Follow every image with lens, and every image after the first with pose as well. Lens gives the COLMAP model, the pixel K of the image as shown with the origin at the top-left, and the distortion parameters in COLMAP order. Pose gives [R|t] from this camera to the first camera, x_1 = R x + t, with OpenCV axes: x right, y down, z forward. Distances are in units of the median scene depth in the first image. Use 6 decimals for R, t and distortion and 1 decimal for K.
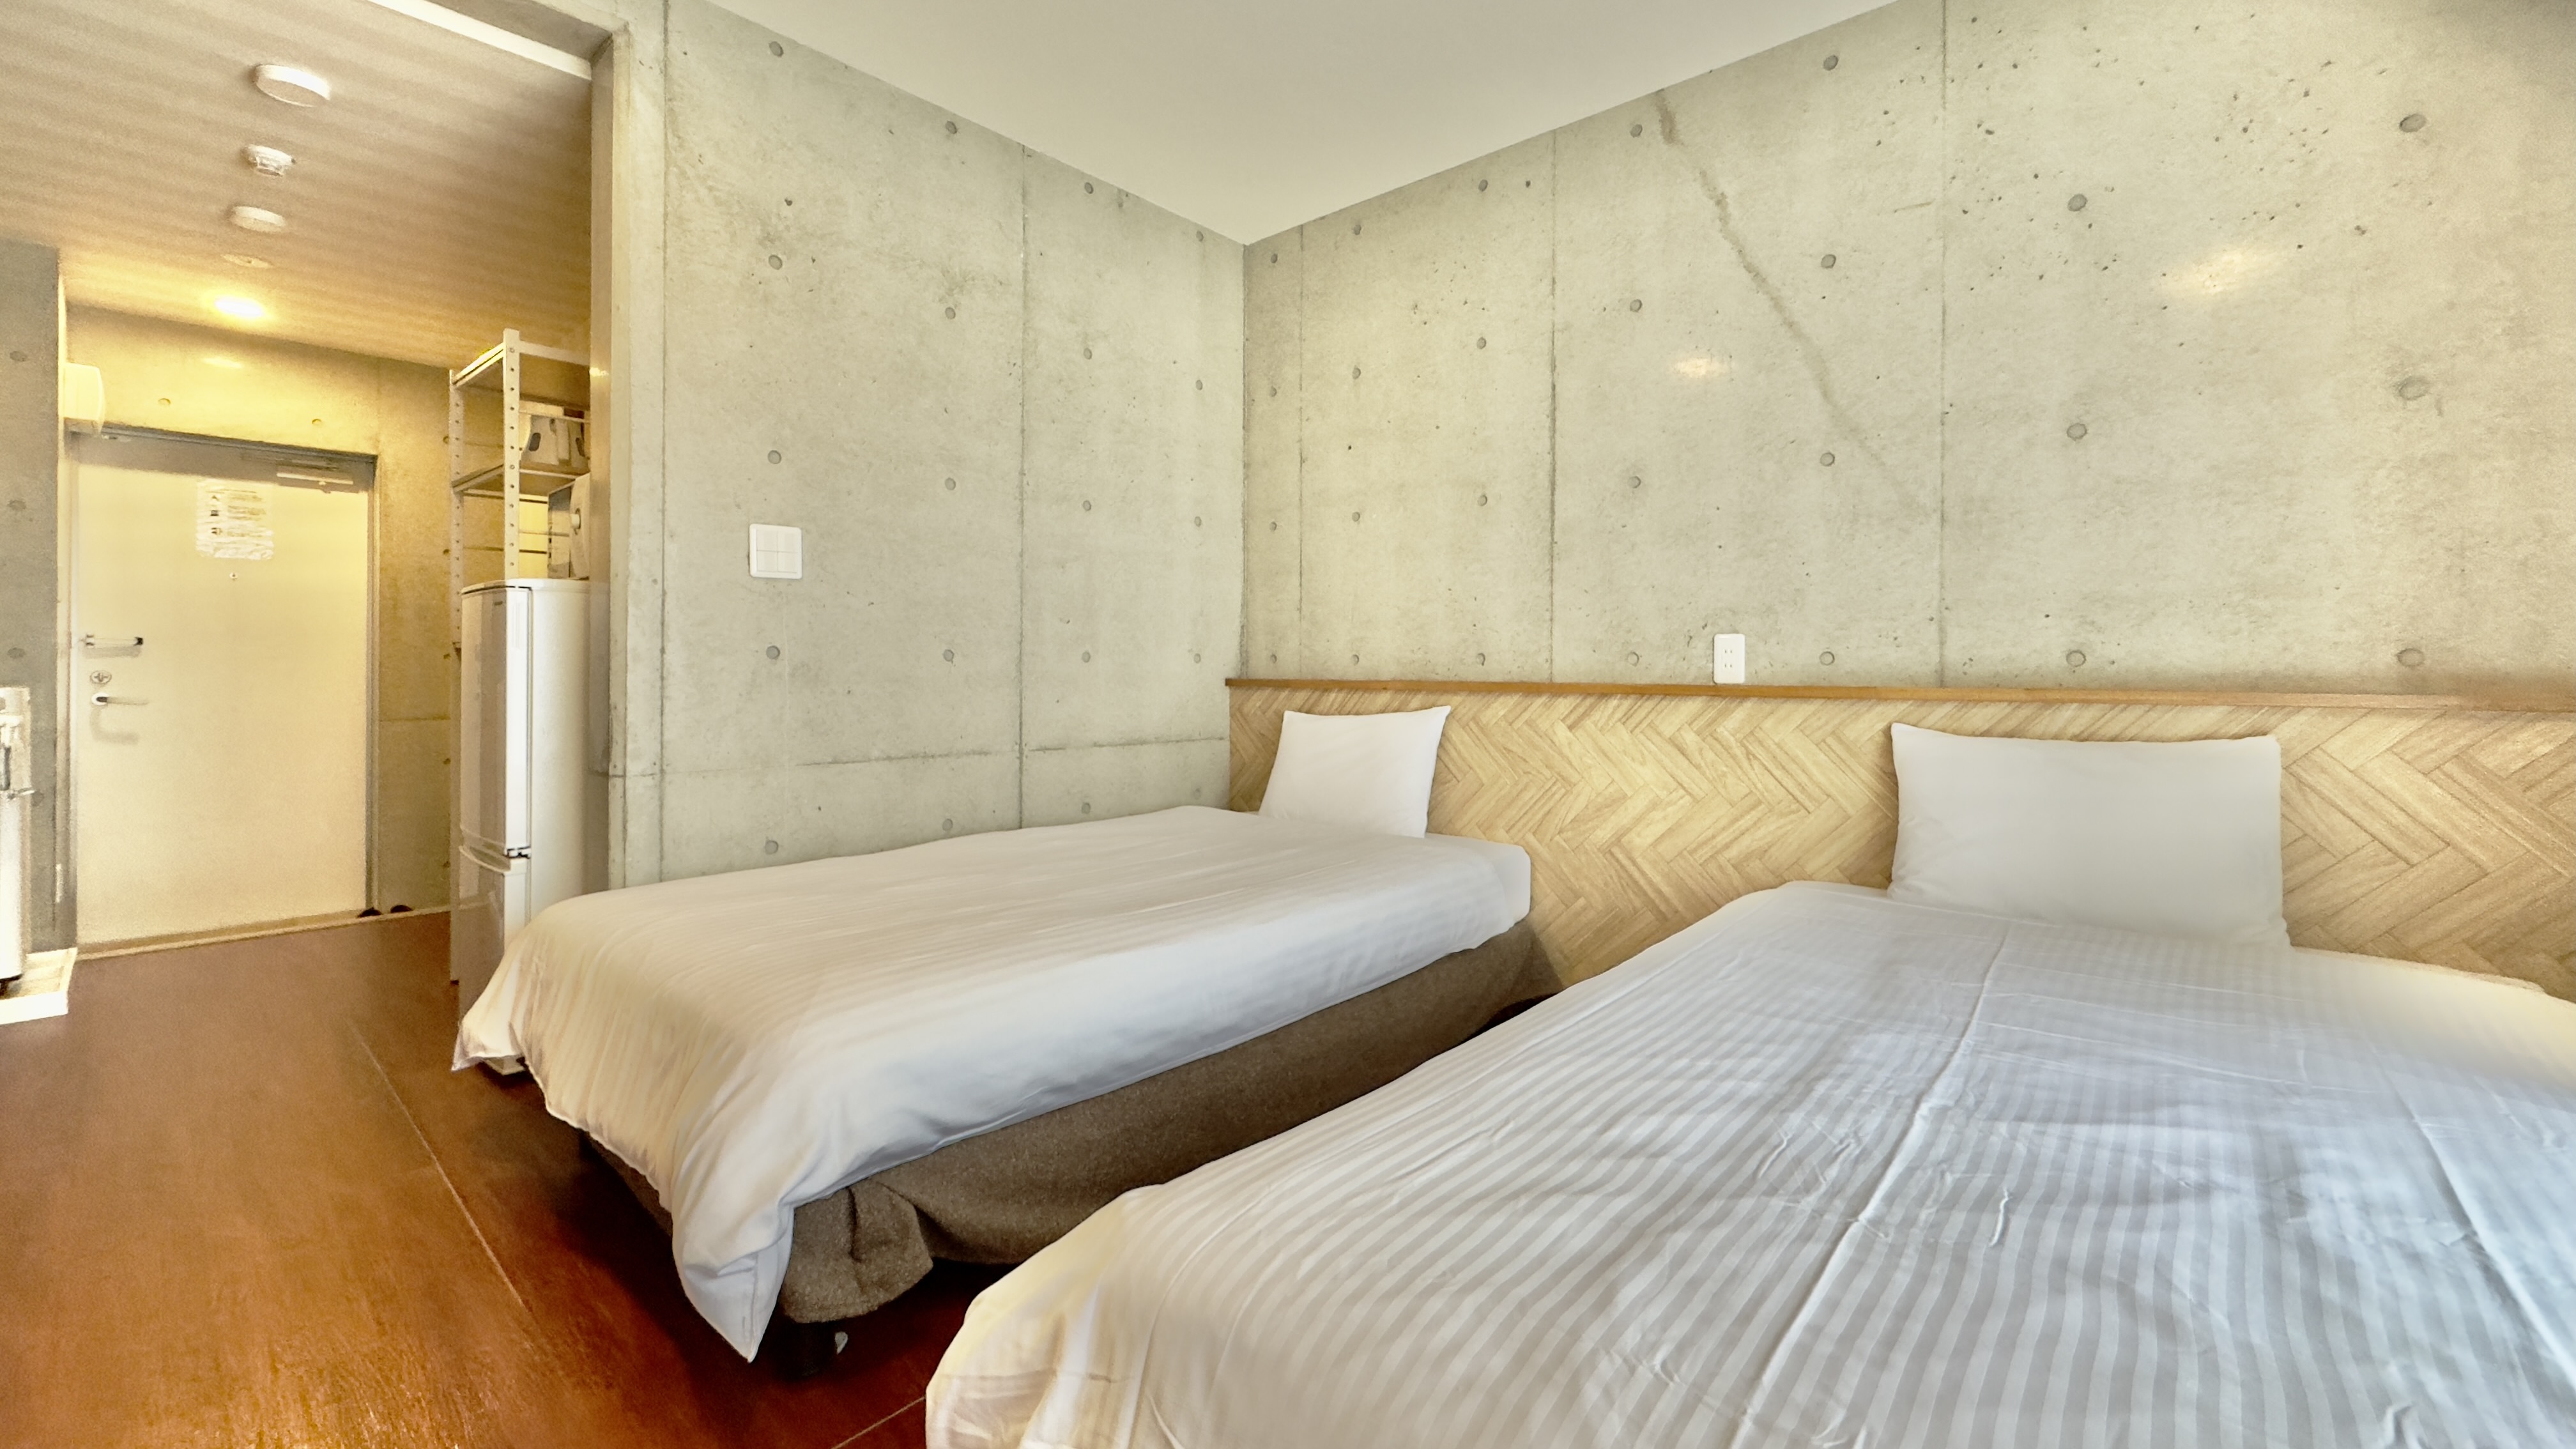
lens RADIAL K [[1054.0, 0, 1282.7], [0, 1054.0, 702.7], [0, 0, 1]] dist [-0.000328, 0.000020]
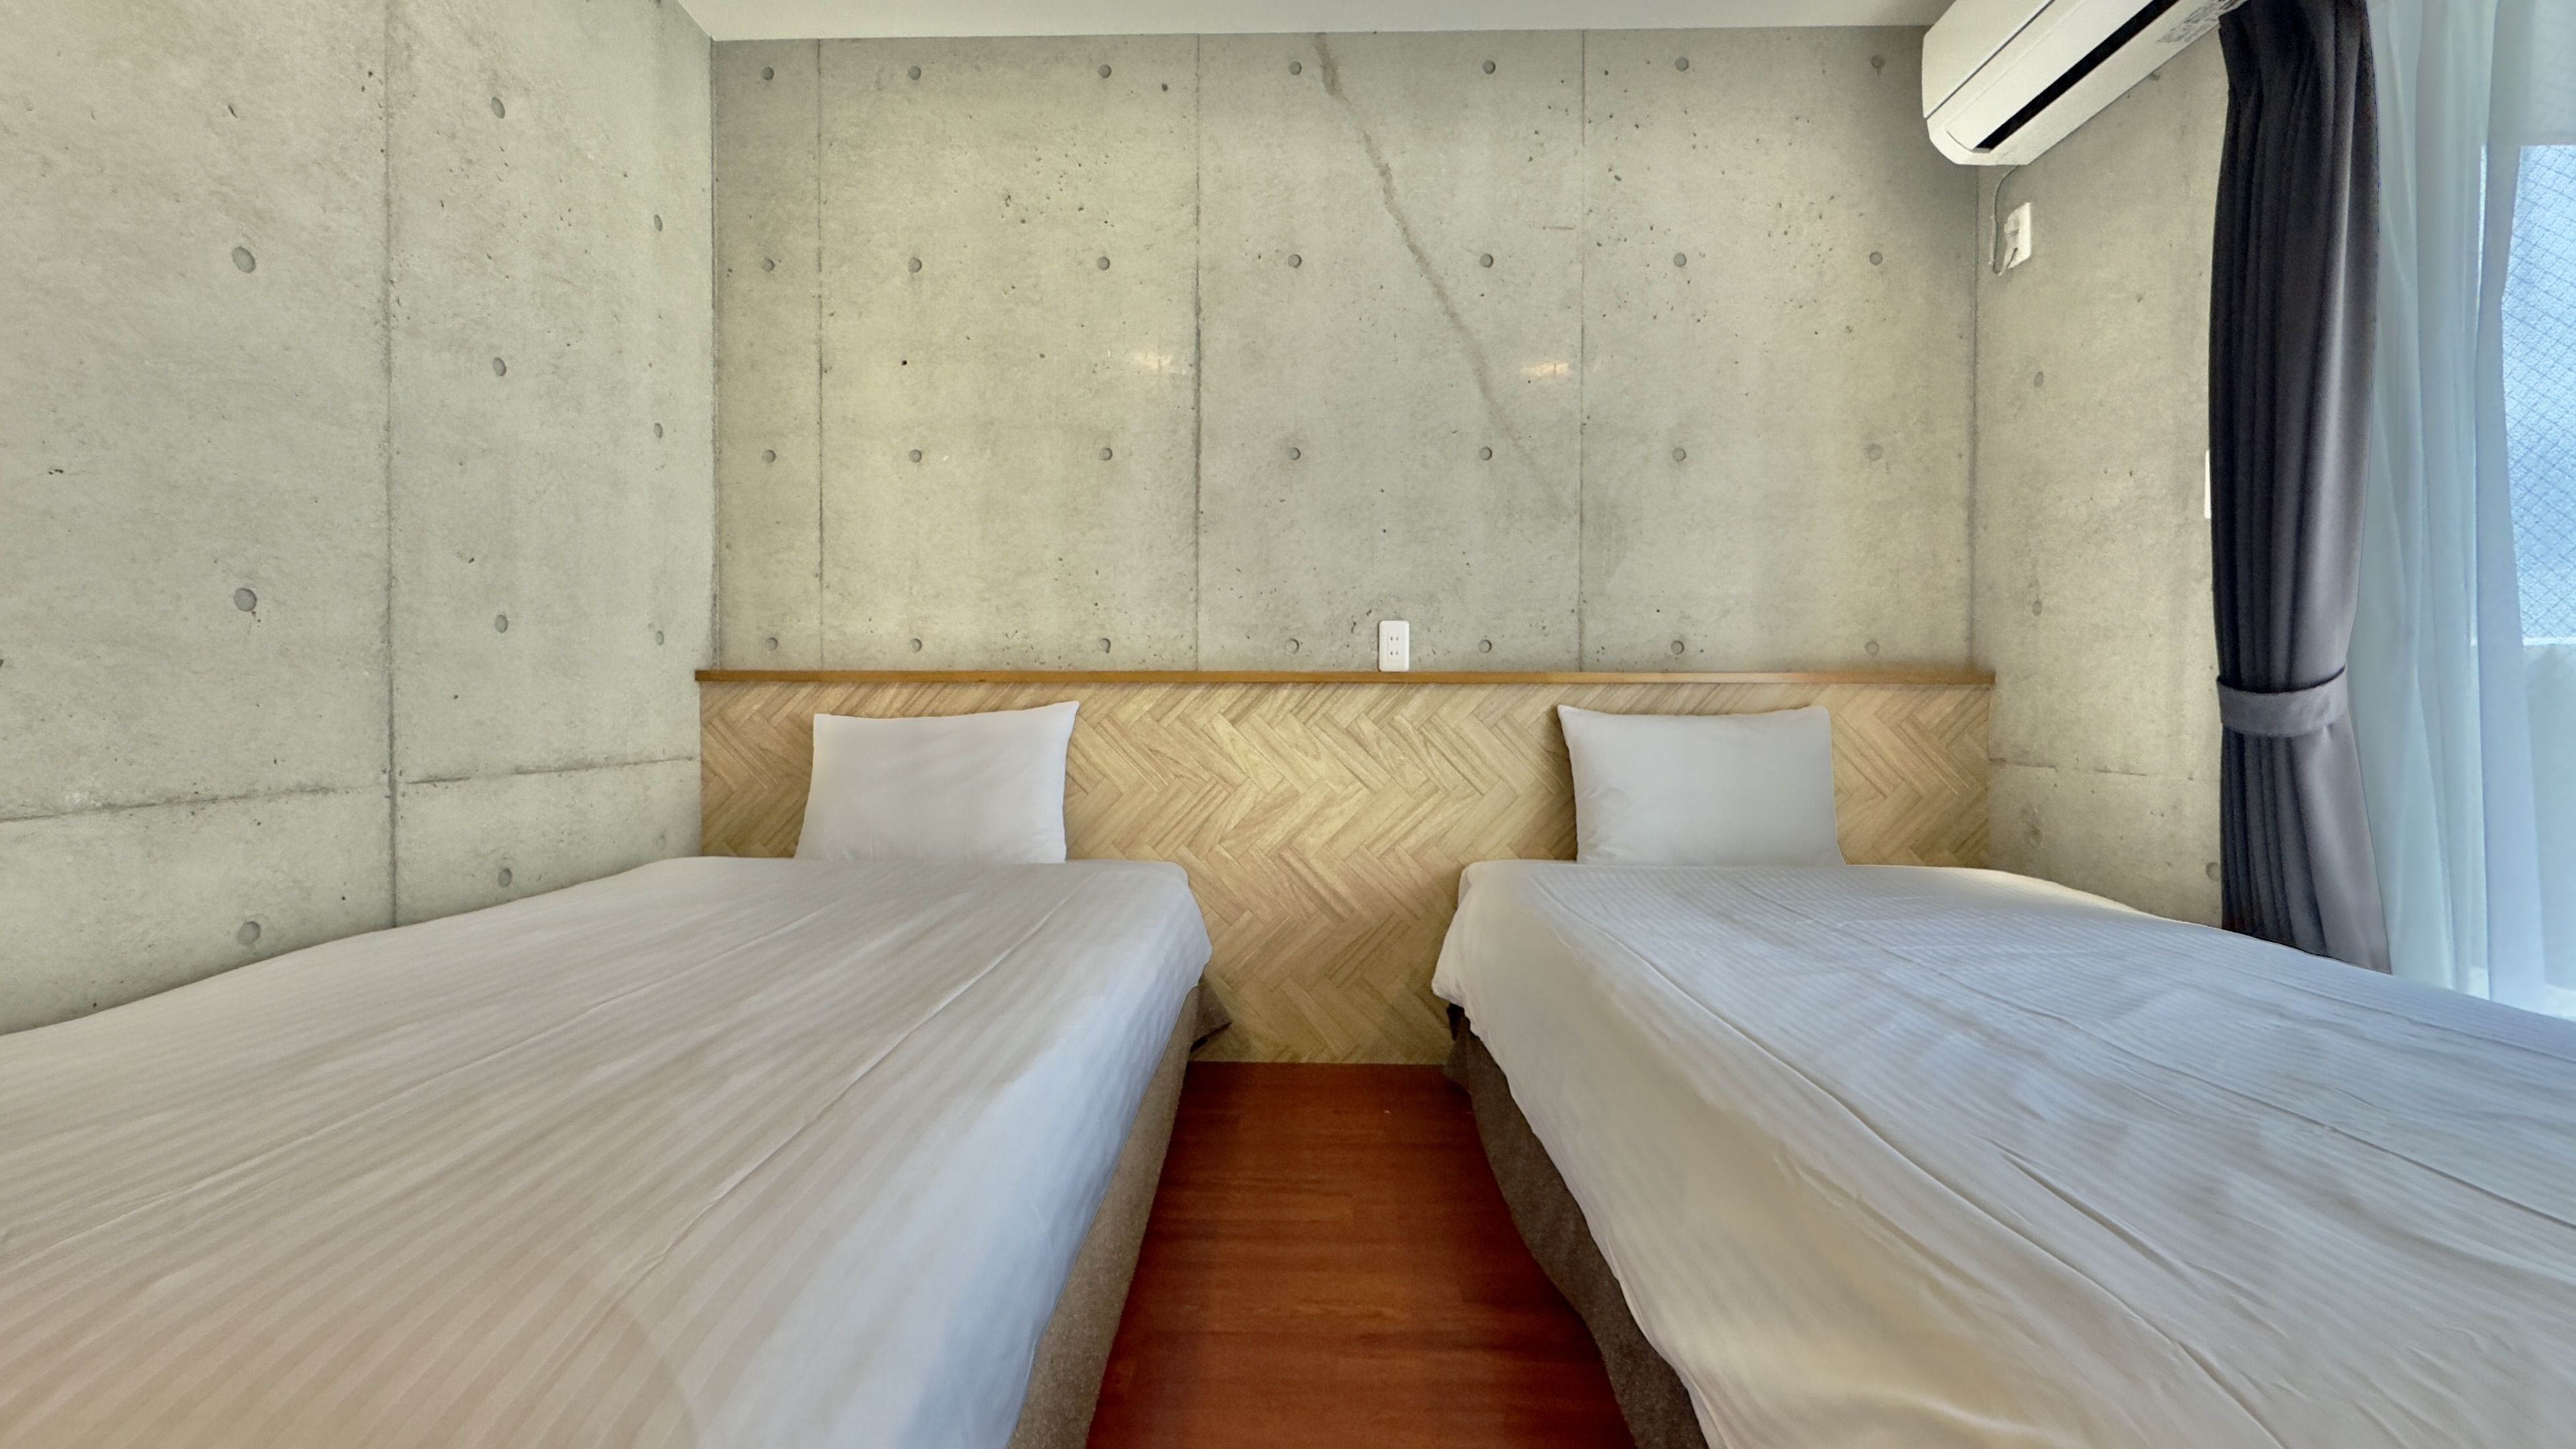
lens RADIAL K [[1072.1, 0, 1292.1], [0, 1072.1, 742.4], [0, 0, 1]] dist [-0.000726, -0.000299]
pose [[0.754516, -0.027841, 0.655690, -0.286074], [0.022323, 0.999610, 0.016756, 0.027277], [-0.655901, 0.001995, 0.754844, 0.290183]]
